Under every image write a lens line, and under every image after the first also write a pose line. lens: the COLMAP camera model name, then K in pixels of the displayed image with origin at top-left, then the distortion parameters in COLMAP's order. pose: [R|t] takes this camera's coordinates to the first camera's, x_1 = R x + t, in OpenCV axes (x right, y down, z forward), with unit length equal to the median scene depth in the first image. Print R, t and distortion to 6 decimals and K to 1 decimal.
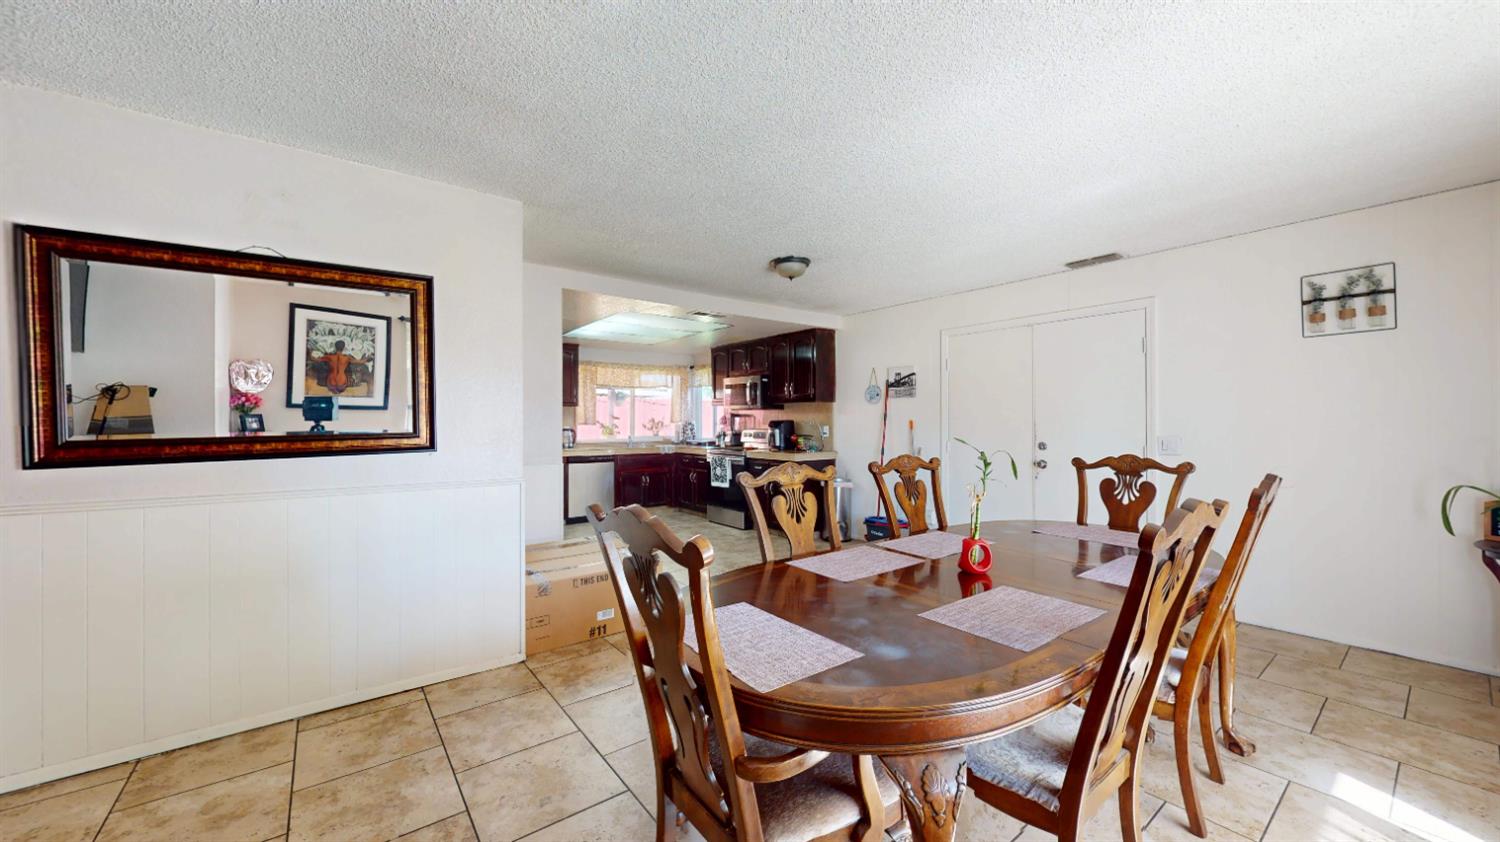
lens RADIAL K [[550.7, 0, 746.6], [0, 550.7, 426.4], [0, 0, 1]] dist [-0.001420, 0.000017]
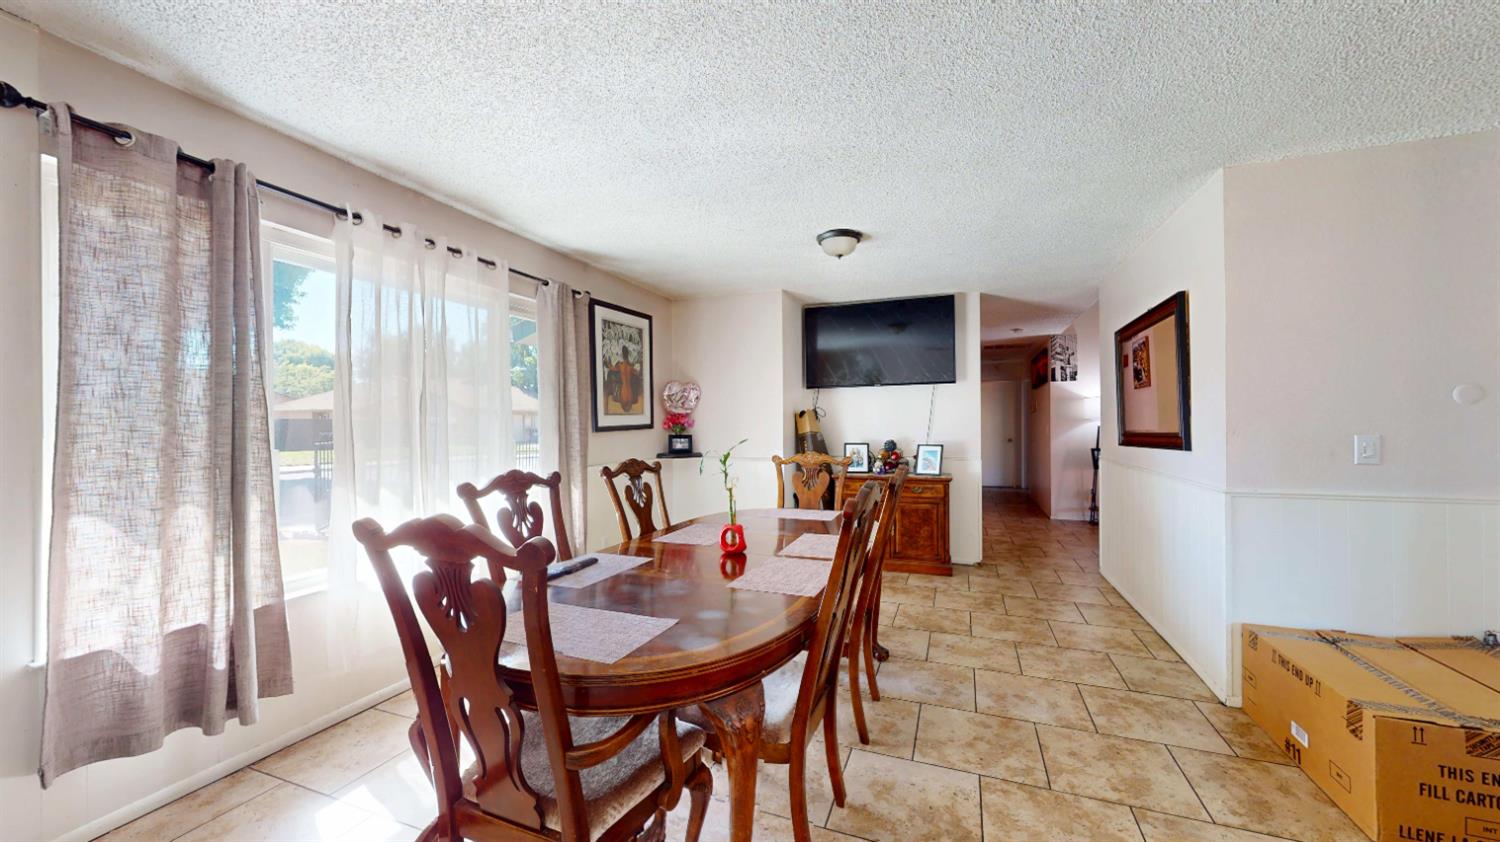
lens RADIAL K [[550.7, 0, 747.4], [0, 550.7, 419.3], [0, 0, 1]] dist [-0.001420, 0.000017]
pose [[-0.855857, 0.001684, -0.517210, 0.283658], [0.002128, 0.999998, -0.000266, -0.006902], [0.517209, -0.001328, -0.855858, 0.573652]]
